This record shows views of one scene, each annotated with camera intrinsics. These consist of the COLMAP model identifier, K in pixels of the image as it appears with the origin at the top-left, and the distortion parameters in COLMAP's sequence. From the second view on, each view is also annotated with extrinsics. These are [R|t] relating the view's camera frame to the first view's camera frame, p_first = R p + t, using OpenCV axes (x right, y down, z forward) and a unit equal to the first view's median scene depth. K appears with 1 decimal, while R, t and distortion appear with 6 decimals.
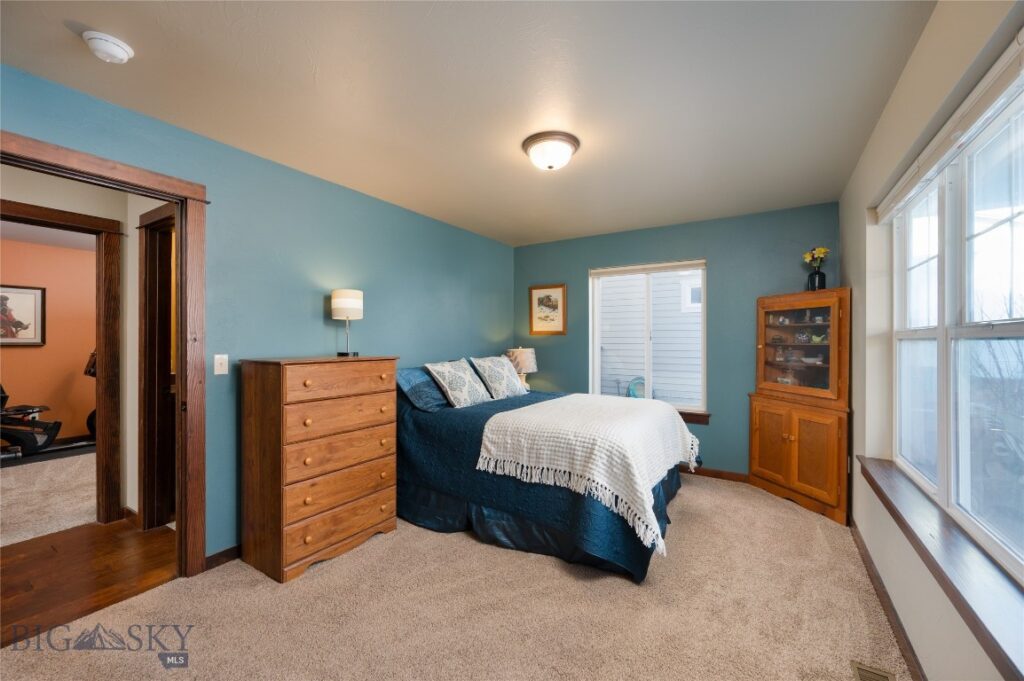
lens RADIAL K [[405.9, 0, 512.8], [0, 405.9, 345.0], [0, 0, 1]] dist [0.001137, 0.000189]
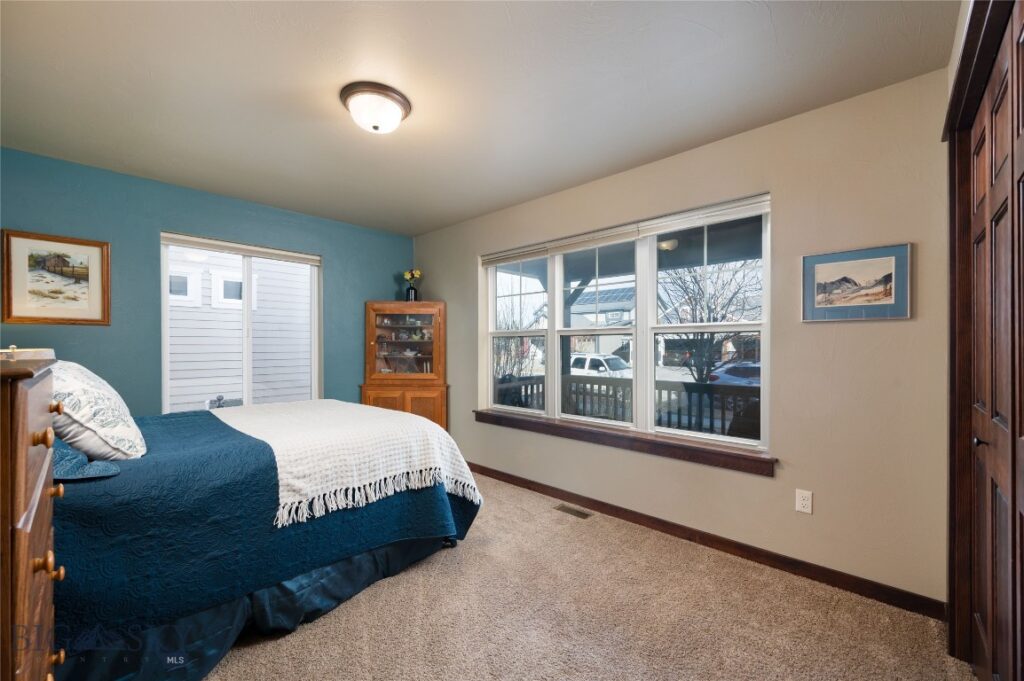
lens RADIAL K [[405.9, 0, 512.8], [0, 405.9, 345.0], [0, 0, 1]] dist [0.001137, 0.000189]
pose [[0.212781, -0.000408, 0.977100, -0.632882], [0.010148, 0.999947, -0.001793, 0.022242], [-0.977047, 0.010297, 0.212774, 0.496077]]
